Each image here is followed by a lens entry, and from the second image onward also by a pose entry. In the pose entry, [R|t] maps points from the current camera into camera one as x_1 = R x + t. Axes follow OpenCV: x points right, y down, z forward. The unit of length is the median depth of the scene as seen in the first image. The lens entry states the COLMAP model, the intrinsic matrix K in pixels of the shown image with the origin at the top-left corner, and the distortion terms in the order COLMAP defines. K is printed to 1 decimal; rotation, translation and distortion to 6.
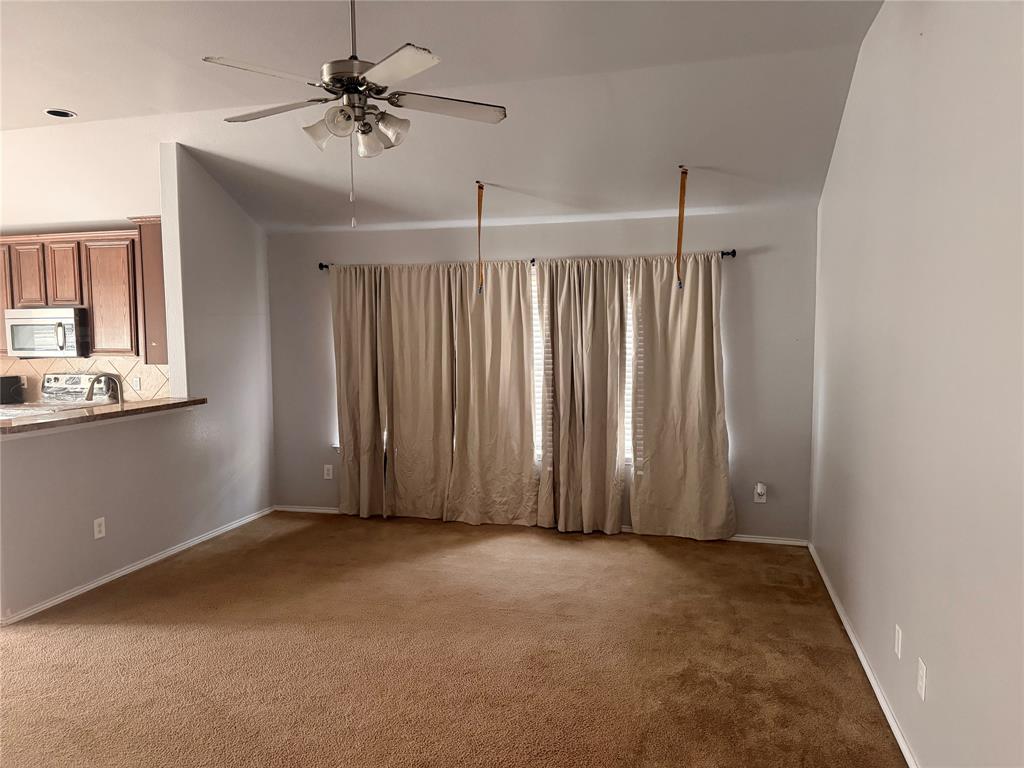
lens RADIAL K [[726.7, 0, 521.3], [0, 726.7, 381.7], [0, 0, 1]] dist [0.095913, -0.111055]
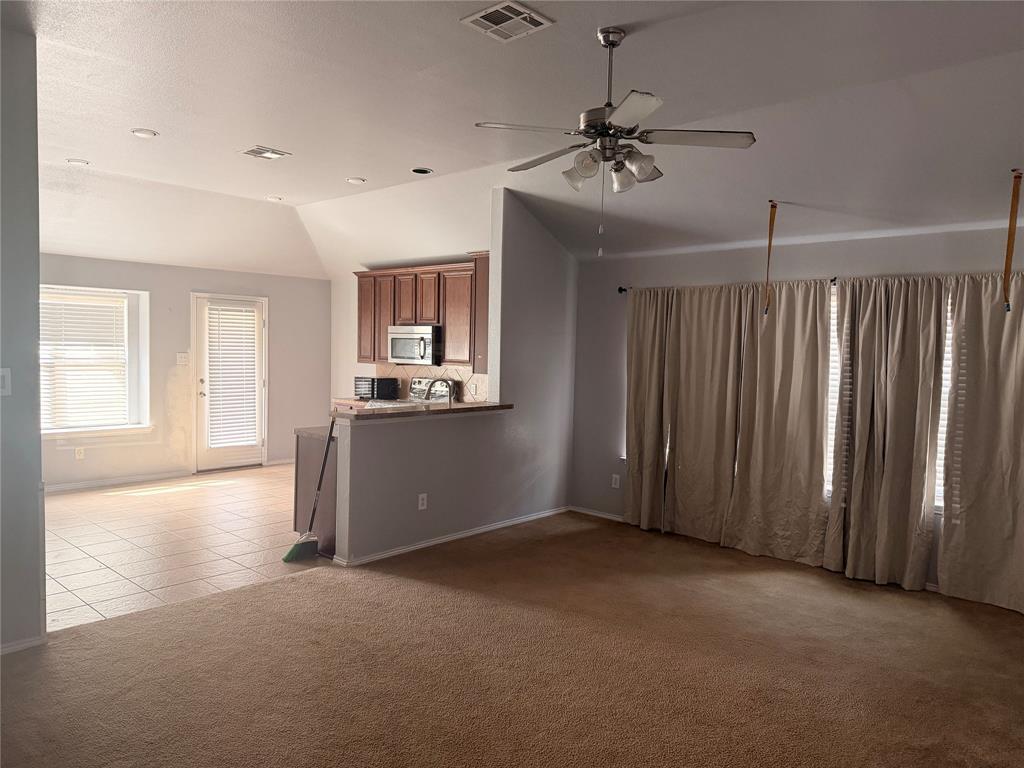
lens RADIAL K [[726.7, 0, 512.0], [0, 726.7, 384.1], [0, 0, 1]] dist [0.095913, -0.111055]
pose [[0.884747, 0.052473, -0.463108, 0.098384], [-0.063367, 0.997958, -0.007985, -0.000422], [0.461744, 0.036410, 0.886266, -0.018317]]
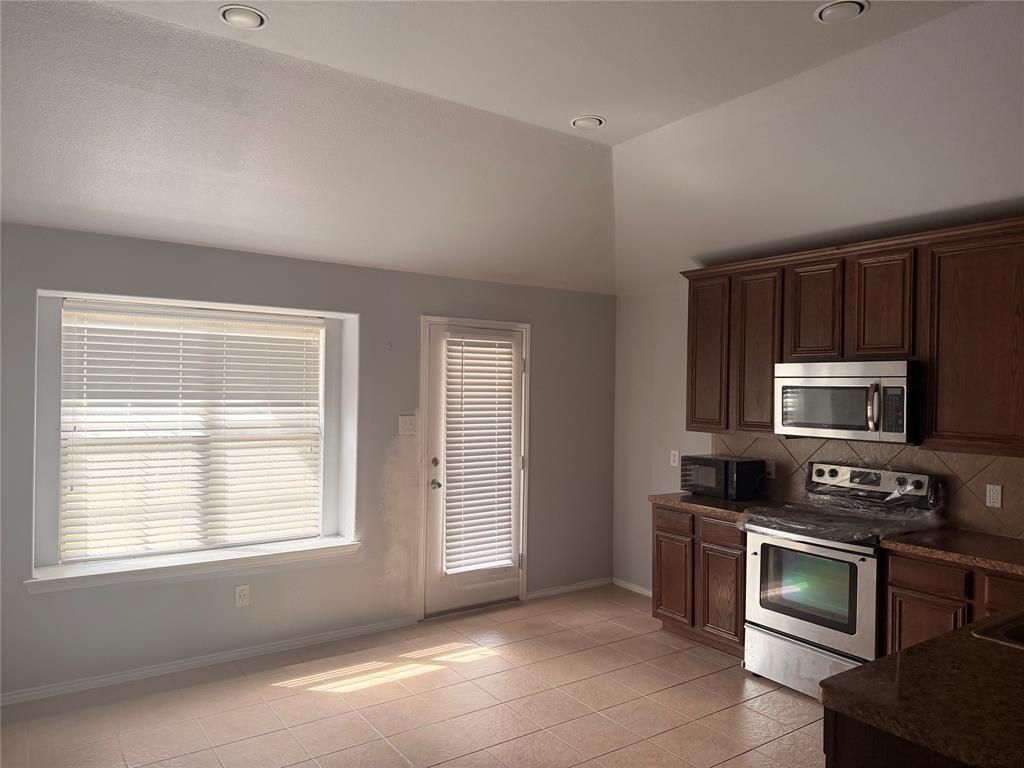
lens RADIAL K [[726.7, 0, 522.1], [0, 726.7, 387.3], [0, 0, 1]] dist [0.095913, -0.111055]
pose [[0.770022, 0.017182, -0.637786, -0.537367], [-0.067764, 0.996185, -0.054977, -0.029268], [0.634409, 0.085553, 0.768249, 0.416562]]
